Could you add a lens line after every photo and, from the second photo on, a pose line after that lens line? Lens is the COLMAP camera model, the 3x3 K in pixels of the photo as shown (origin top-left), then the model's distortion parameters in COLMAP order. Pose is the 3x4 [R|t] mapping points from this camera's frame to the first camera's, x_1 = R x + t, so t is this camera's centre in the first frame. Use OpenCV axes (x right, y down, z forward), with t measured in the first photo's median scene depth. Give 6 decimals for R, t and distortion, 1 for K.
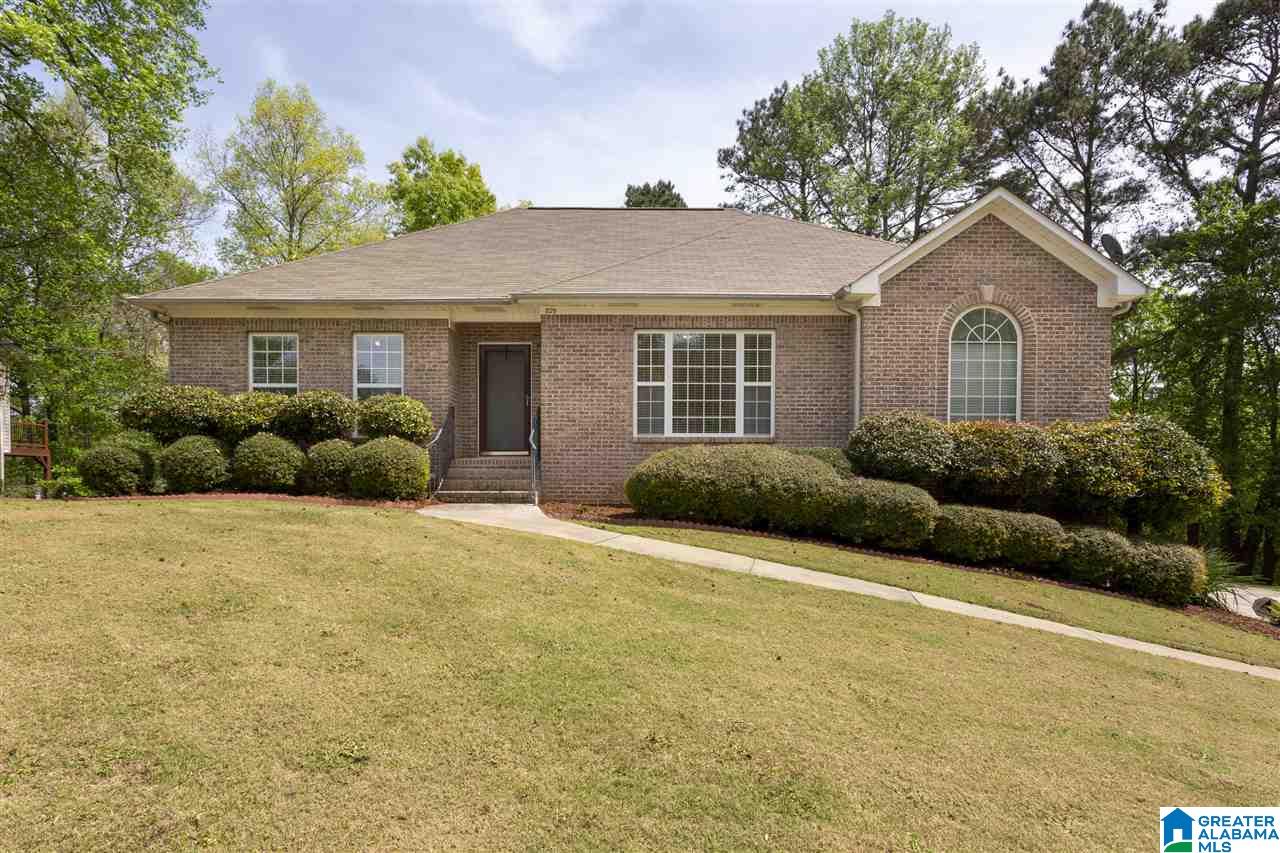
lens RADIAL K [[755.7, 0, 638.8], [0, 755.7, 505.1], [0, 0, 1]] dist [0.002885, -0.001434]
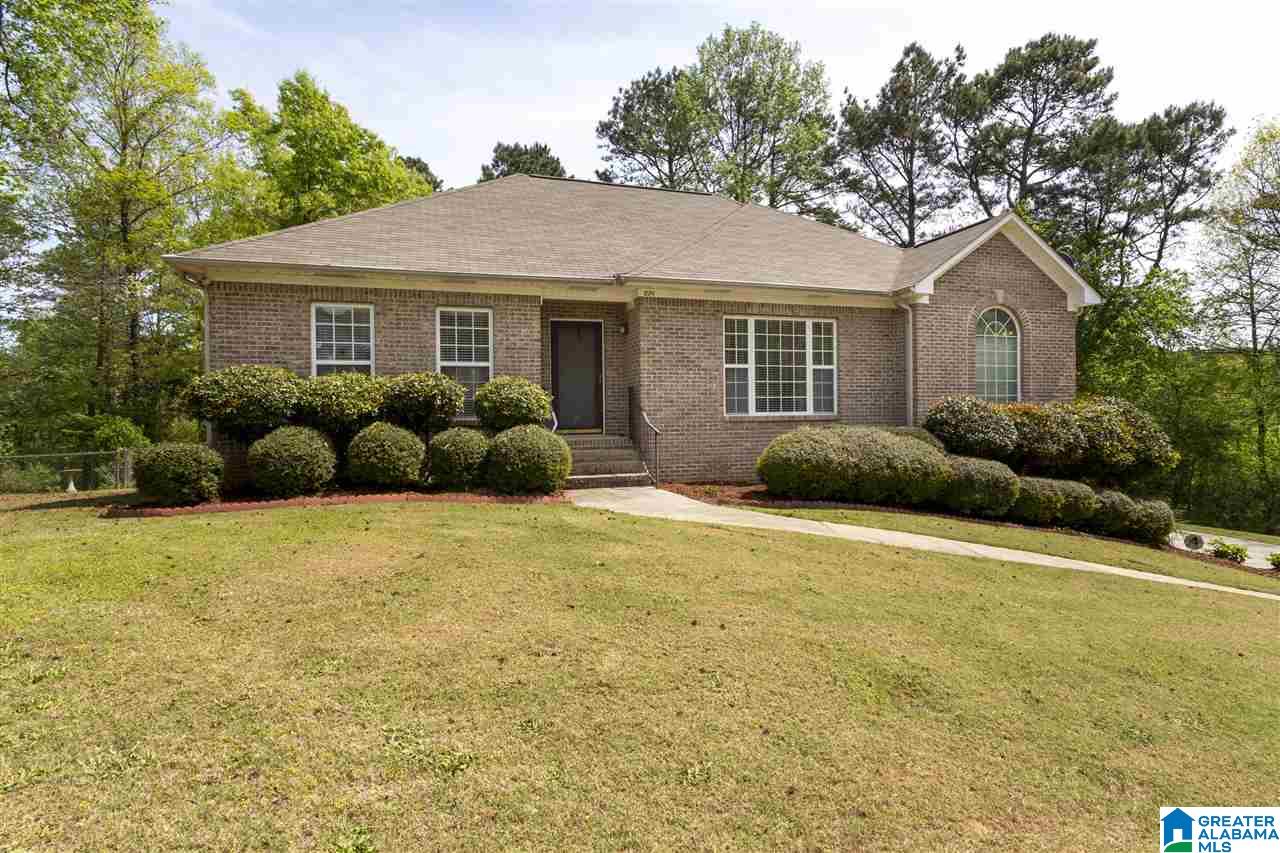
lens RADIAL K [[711.1, 0, 640.0], [0, 711.1, 426.5], [0, 0, 1]] dist [-0.000021, 0.000433]
pose [[0.943610, -0.019080, 0.330510, -0.441430], [0.024310, 0.999636, -0.011700, -0.067365], [-0.330167, 0.019075, 0.943730, 0.108124]]
